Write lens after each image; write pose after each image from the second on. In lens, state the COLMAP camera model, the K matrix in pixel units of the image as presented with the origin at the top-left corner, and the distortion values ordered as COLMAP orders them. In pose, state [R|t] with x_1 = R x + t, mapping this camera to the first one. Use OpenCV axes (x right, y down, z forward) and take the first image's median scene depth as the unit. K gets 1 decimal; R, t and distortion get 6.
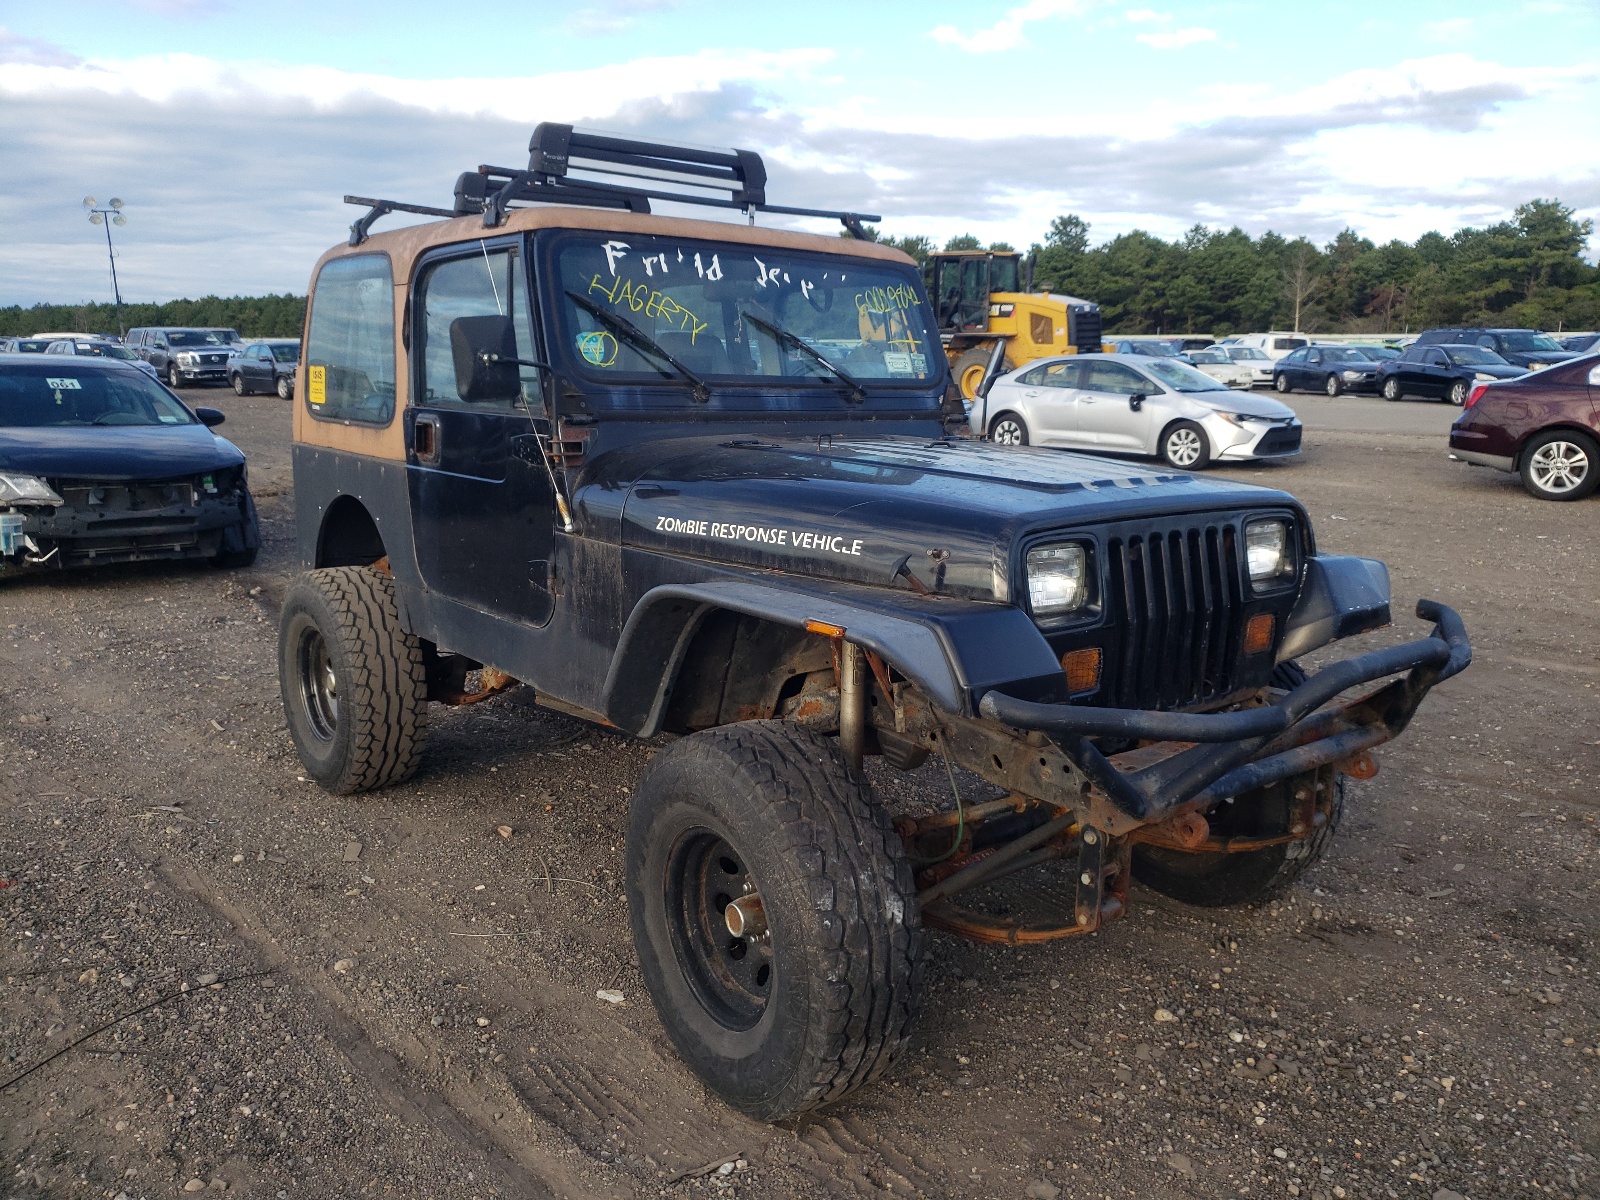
lens RADIAL K [[1226.3, 0, 803.6], [0, 1226.3, 596.3], [0, 0, 1]] dist [0.010627, 0.001789]
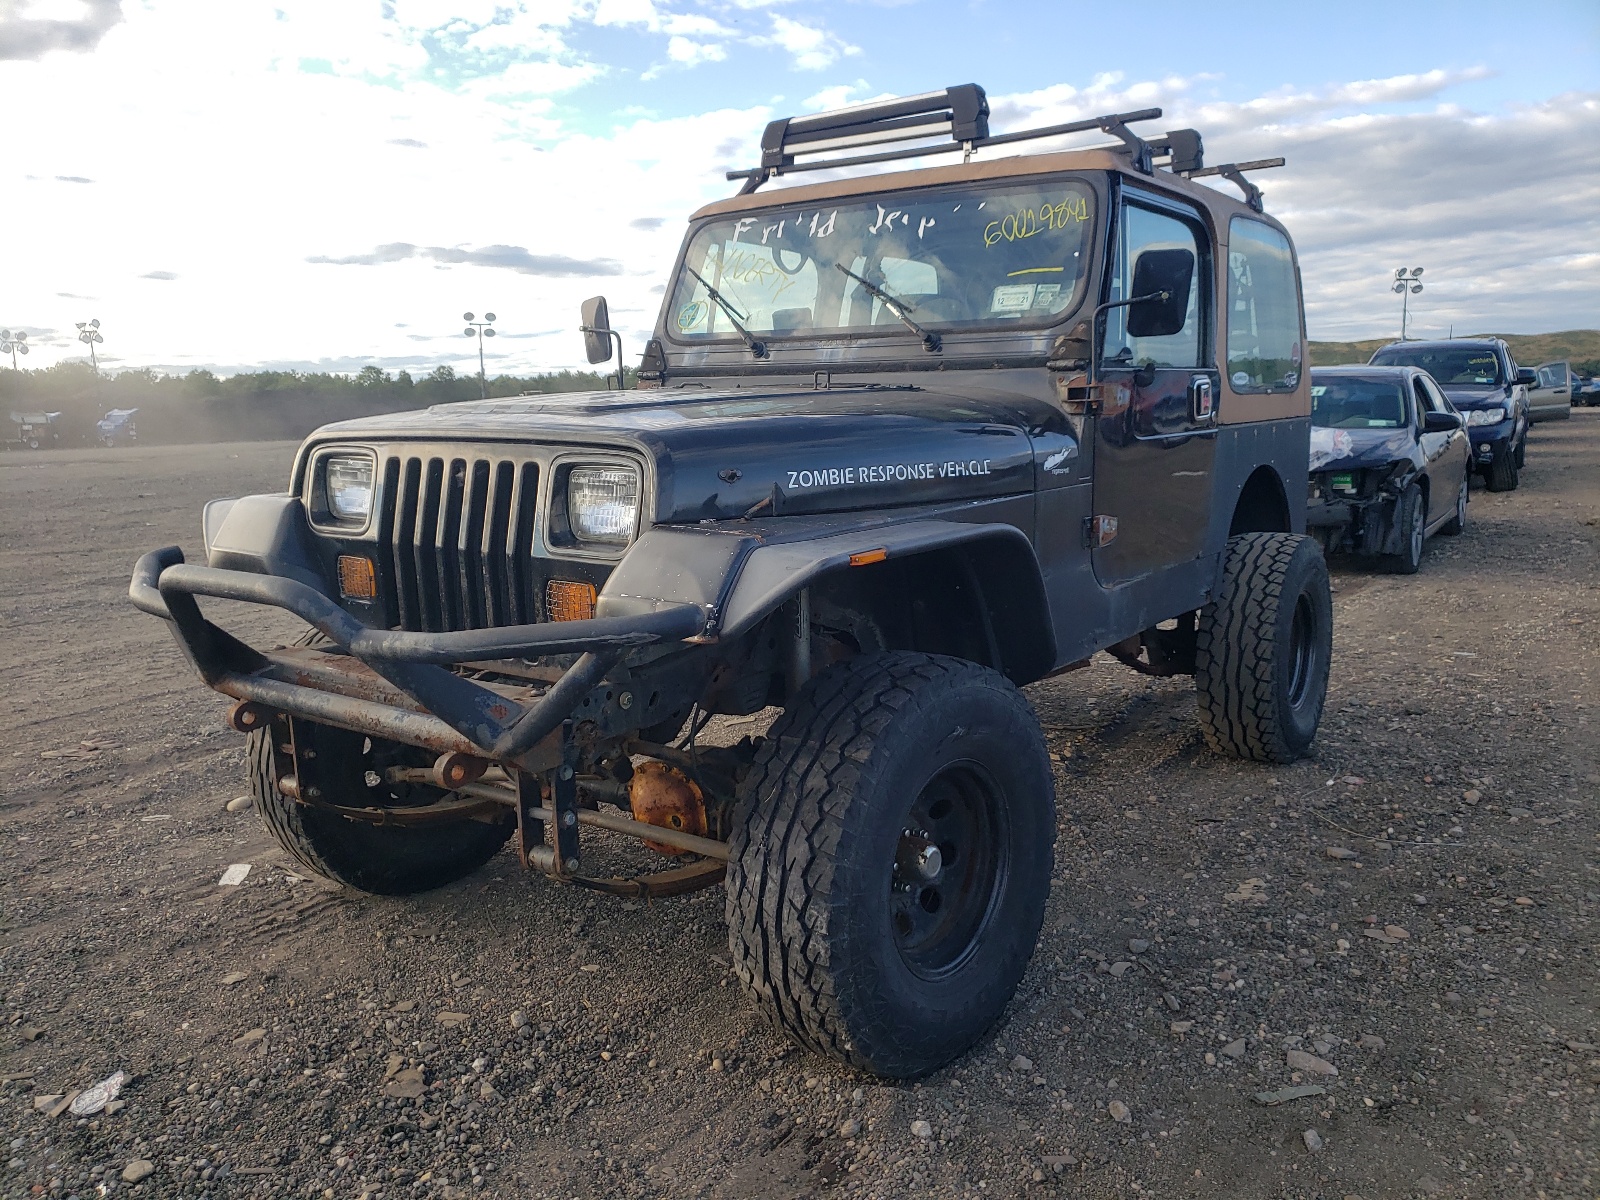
lens RADIAL K [[1233.5, 0, 801.7], [0, 1233.5, 597.2], [0, 0, 1]] dist [0.014277, -0.003700]
pose [[0.247876, 0.129708, -0.960069, 0.948220], [-0.156999, 0.983275, 0.092308, -0.057020], [0.955986, 0.127849, 0.264095, 0.758517]]
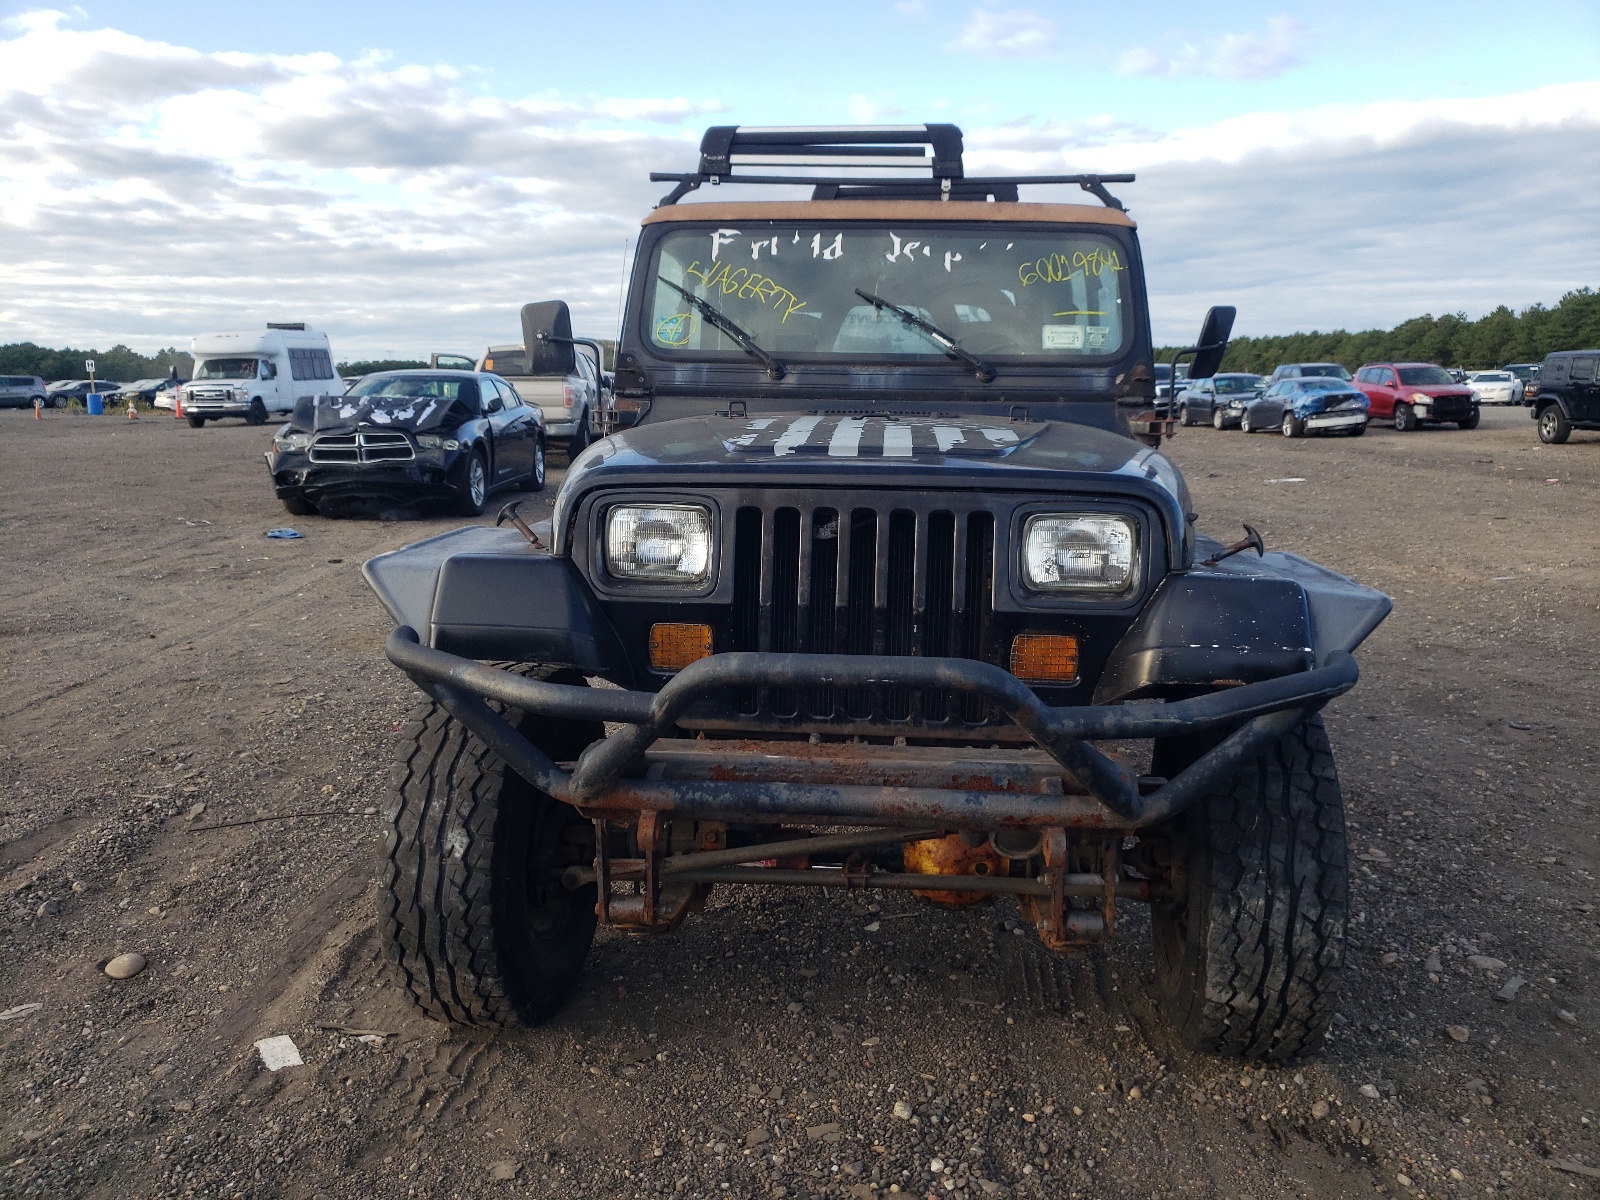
lens RADIAL K [[1226.3, 0, 822.4], [0, 1226.3, 600.8], [0, 0, 1]] dist [0.010627, 0.001789]
pose [[0.725129, 0.104730, -0.680602, 0.634778], [-0.121571, 0.992312, 0.023170, -0.004599], [0.677796, 0.065940, 0.732287, 0.286715]]
